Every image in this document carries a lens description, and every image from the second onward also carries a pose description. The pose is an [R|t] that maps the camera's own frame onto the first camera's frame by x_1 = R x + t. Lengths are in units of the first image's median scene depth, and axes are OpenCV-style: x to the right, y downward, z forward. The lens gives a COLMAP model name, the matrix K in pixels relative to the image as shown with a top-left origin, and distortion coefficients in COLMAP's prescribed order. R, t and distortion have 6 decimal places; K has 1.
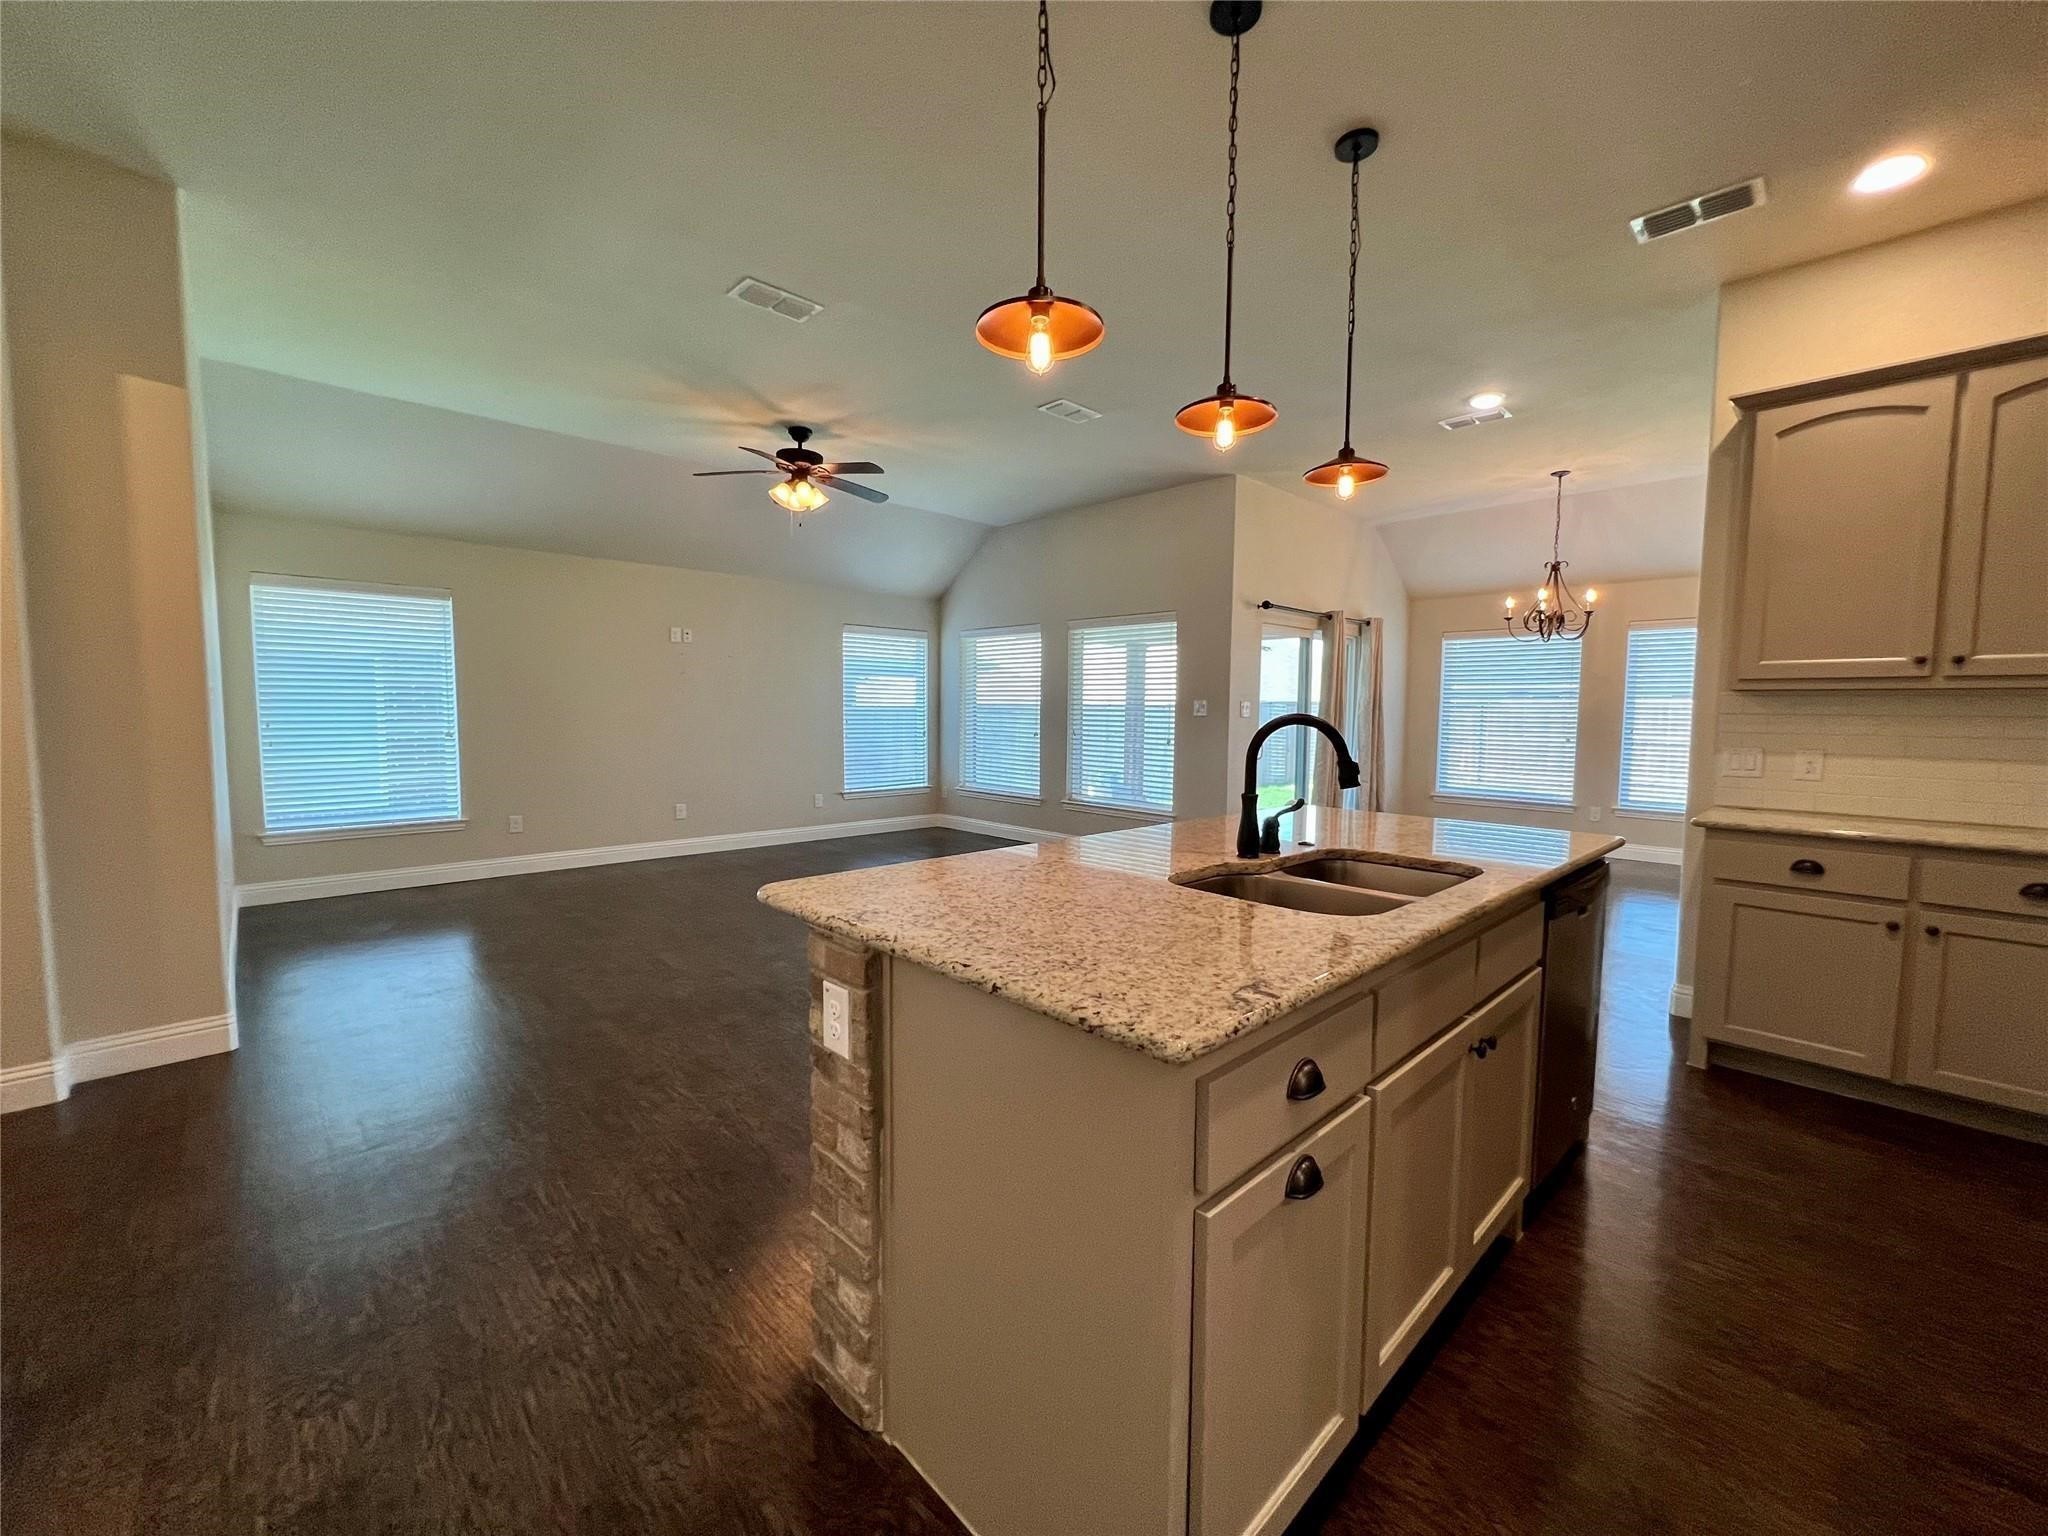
lens RADIAL K [[819.1, 0, 1020.0], [0, 819.1, 766.3], [0, 0, 1]] dist [-0.003640, 0.000820]
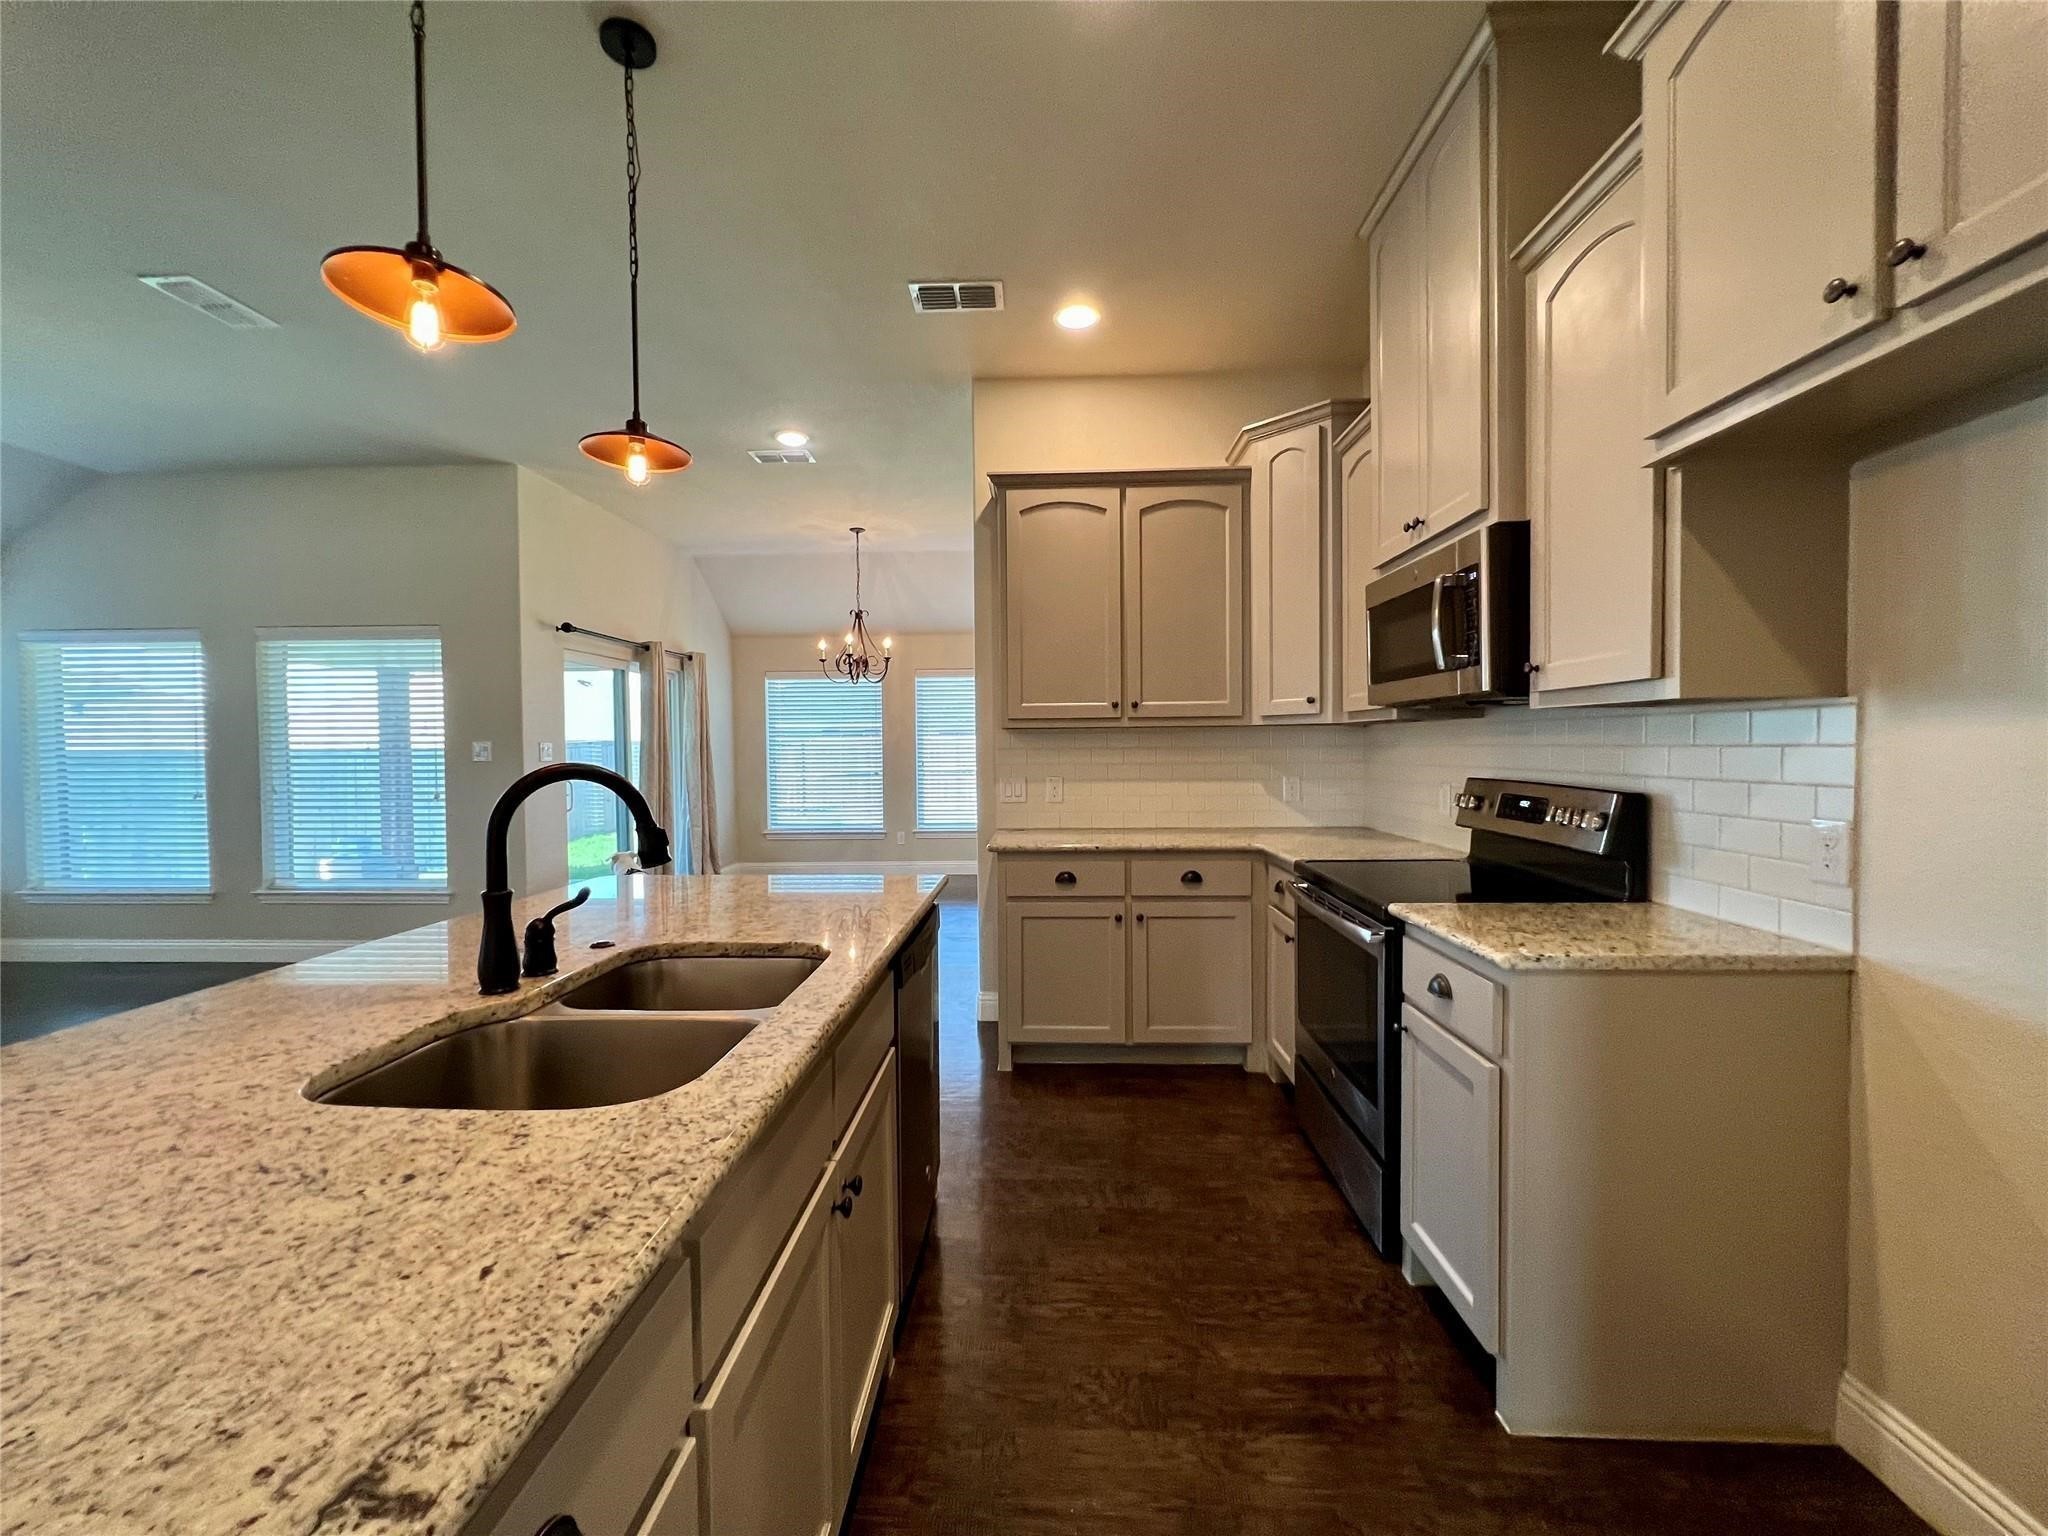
lens RADIAL K [[863.5, 0, 1030.2], [0, 863.5, 770.5], [0, 0, 1]] dist [-0.001824, 0.000313]
pose [[0.718356, -0.034420, 0.694824, 0.064780], [0.065259, 0.997705, -0.018046, -0.011558], [-0.692608, 0.058307, 0.718954, 0.126432]]
